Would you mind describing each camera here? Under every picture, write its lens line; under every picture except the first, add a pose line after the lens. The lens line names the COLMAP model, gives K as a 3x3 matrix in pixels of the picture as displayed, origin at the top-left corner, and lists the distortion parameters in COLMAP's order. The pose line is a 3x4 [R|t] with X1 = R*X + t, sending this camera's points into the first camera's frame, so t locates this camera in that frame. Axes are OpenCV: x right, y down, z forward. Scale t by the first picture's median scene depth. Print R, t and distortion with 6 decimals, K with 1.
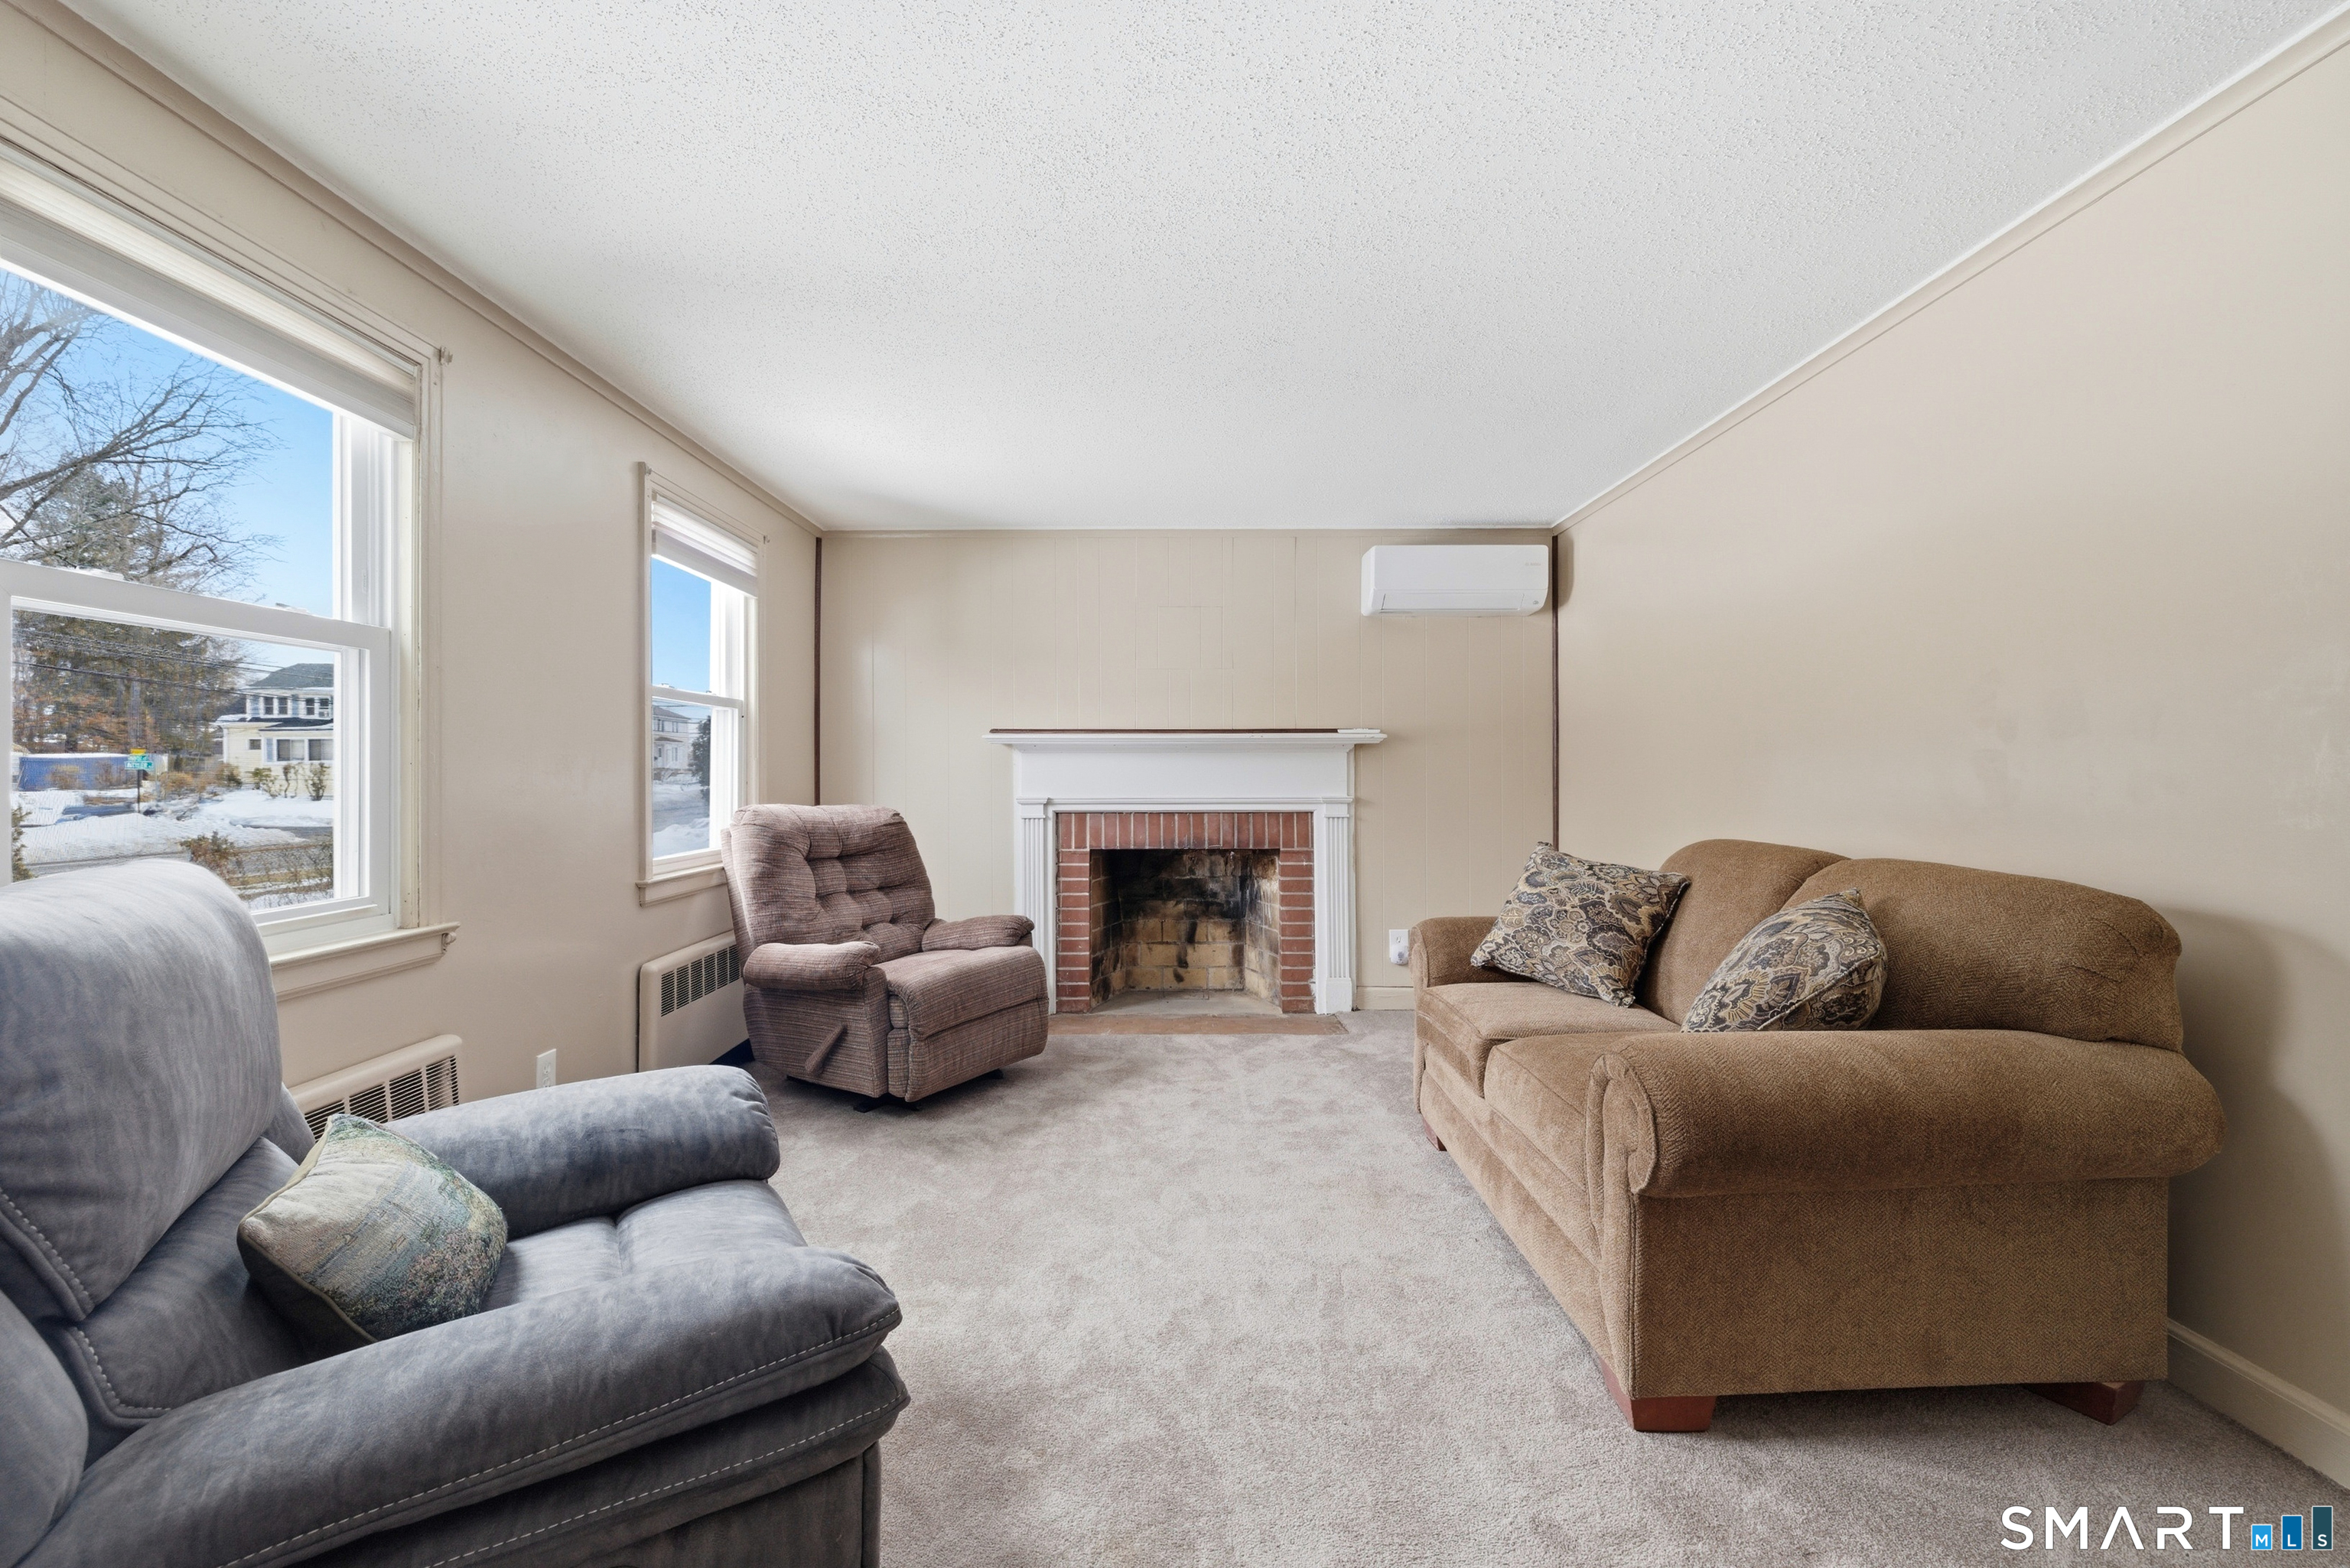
lens RADIAL K [[988.9, 0, 1174.9], [0, 988.9, 769.9], [0, 0, 1]] dist [0.013882, -0.007098]
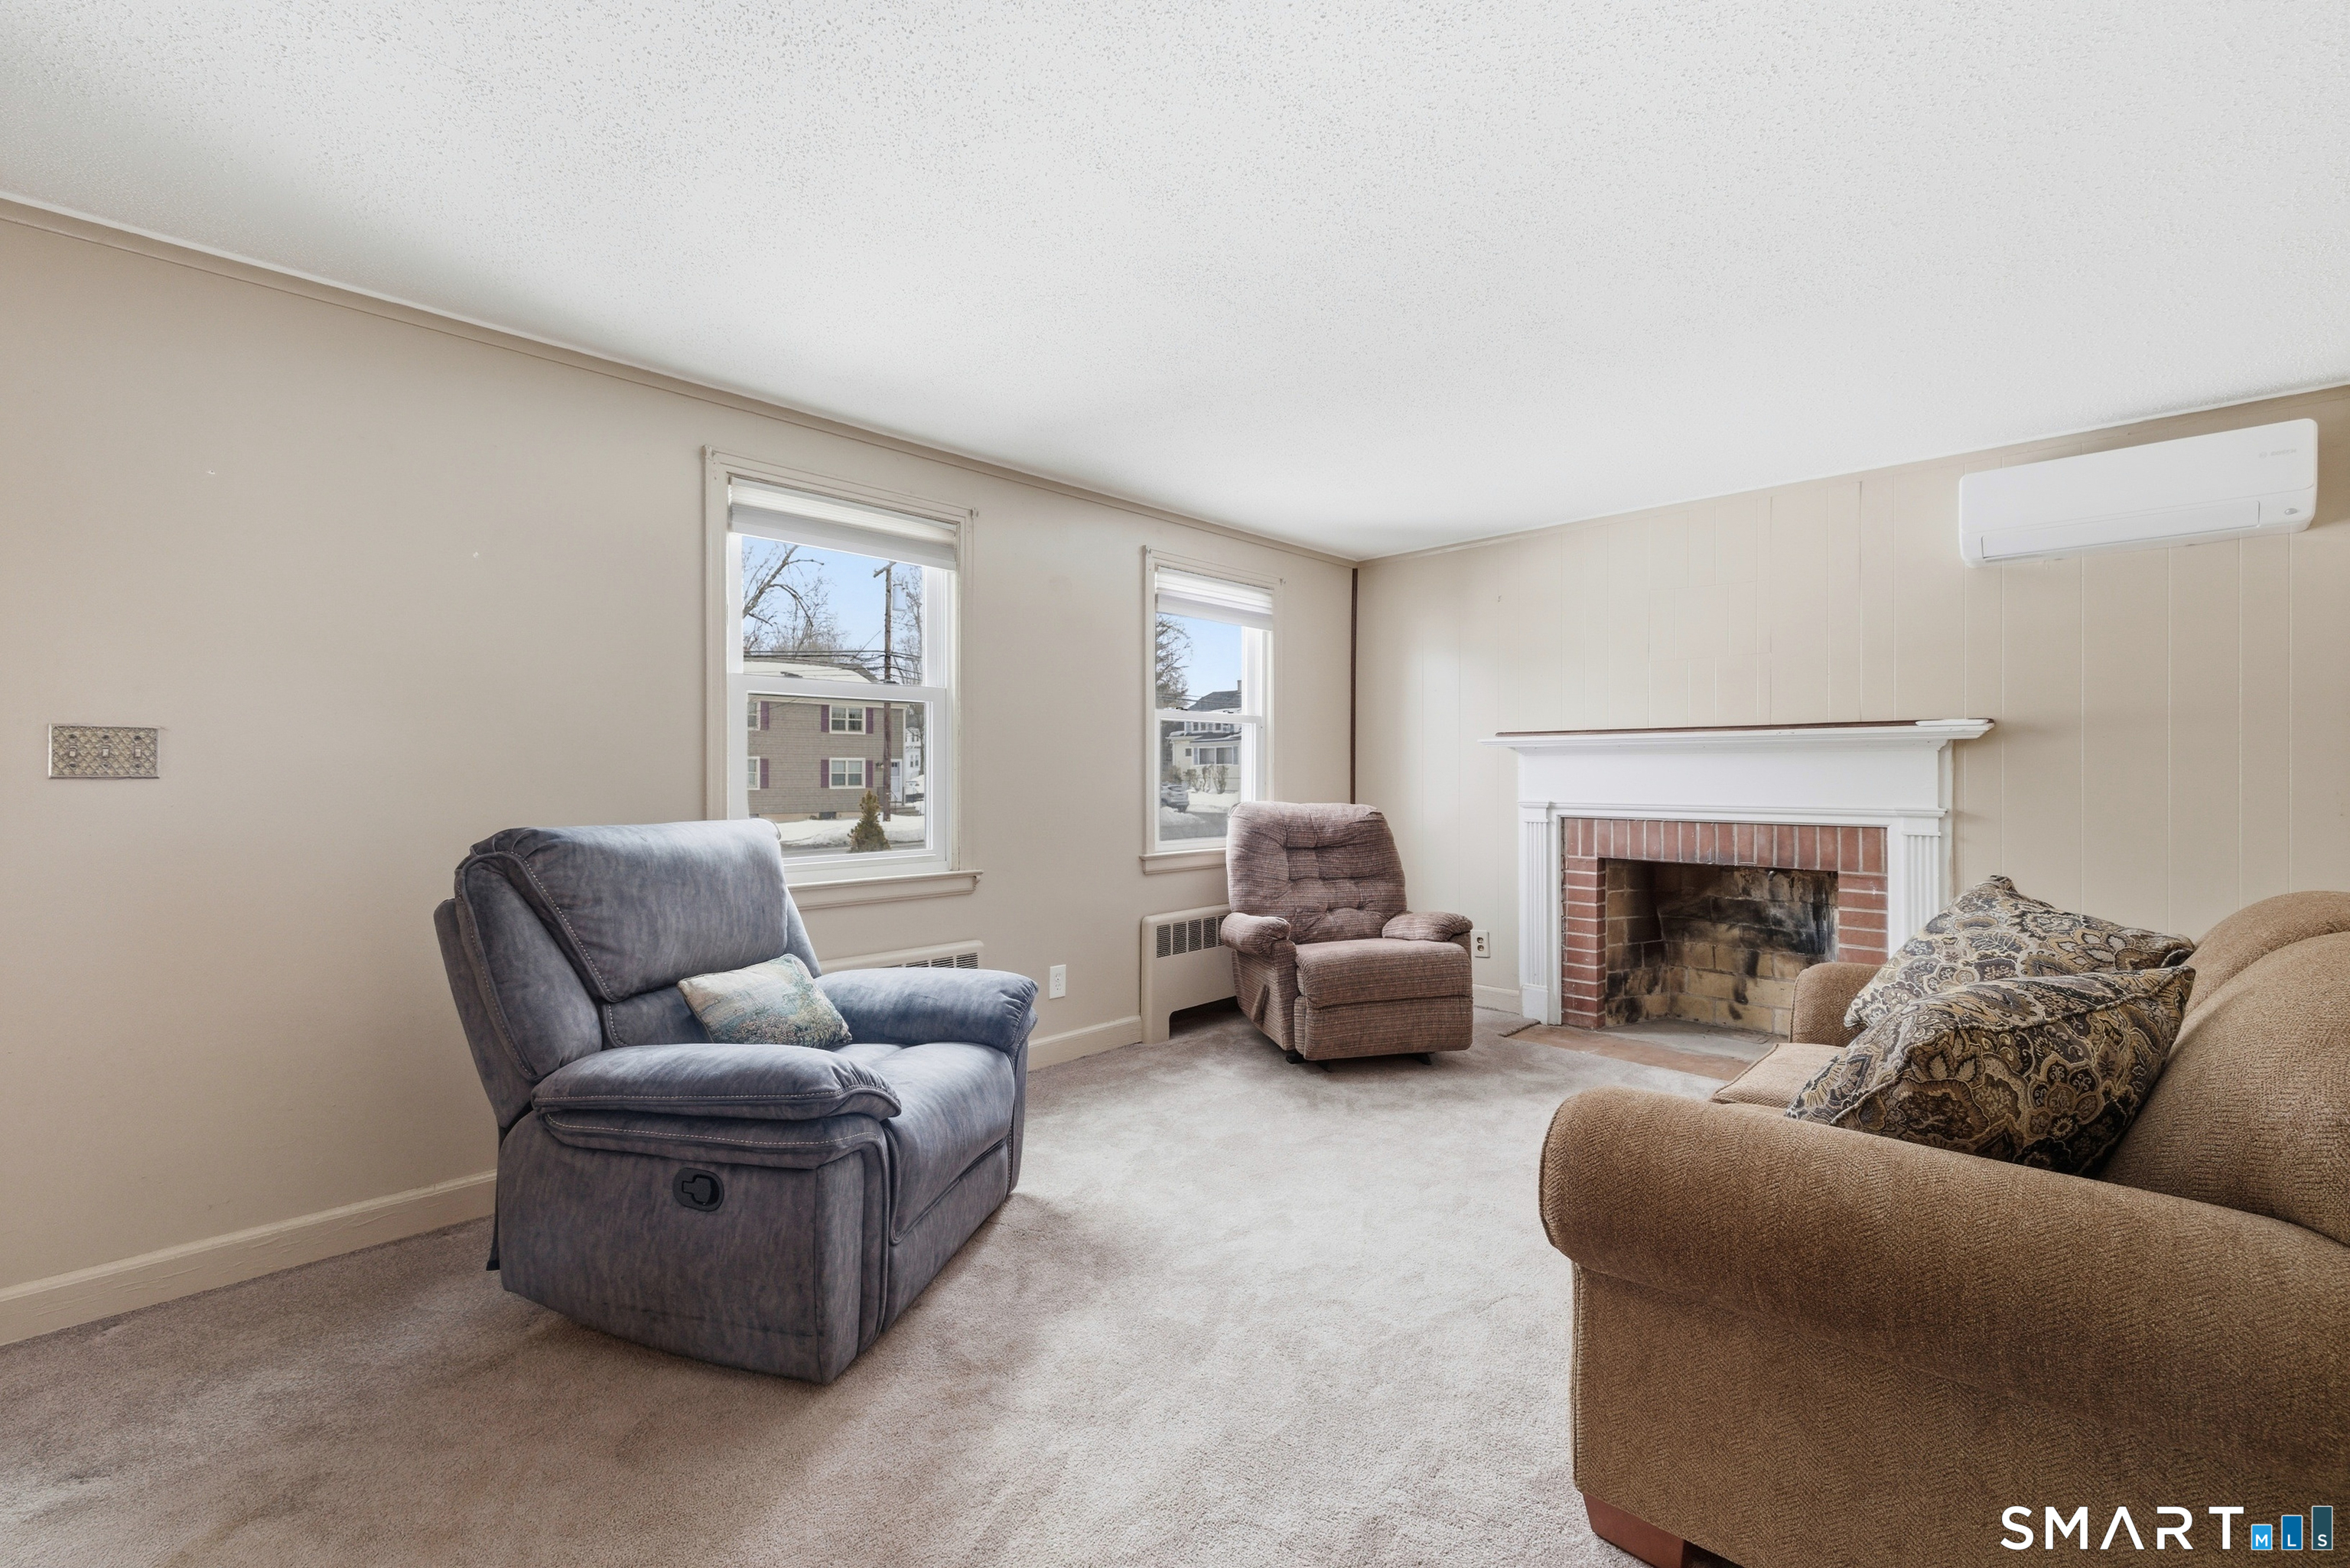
lens RADIAL K [[988.9, 0, 1174.9], [0, 988.9, 769.9], [0, 0, 1]] dist [0.013882, -0.007098]
pose [[0.716843, 0.000418, -0.697234, 0.287442], [-0.001252, 0.999999, -0.000687, -0.001963], [0.697233, 0.001366, 0.716843, 0.041764]]
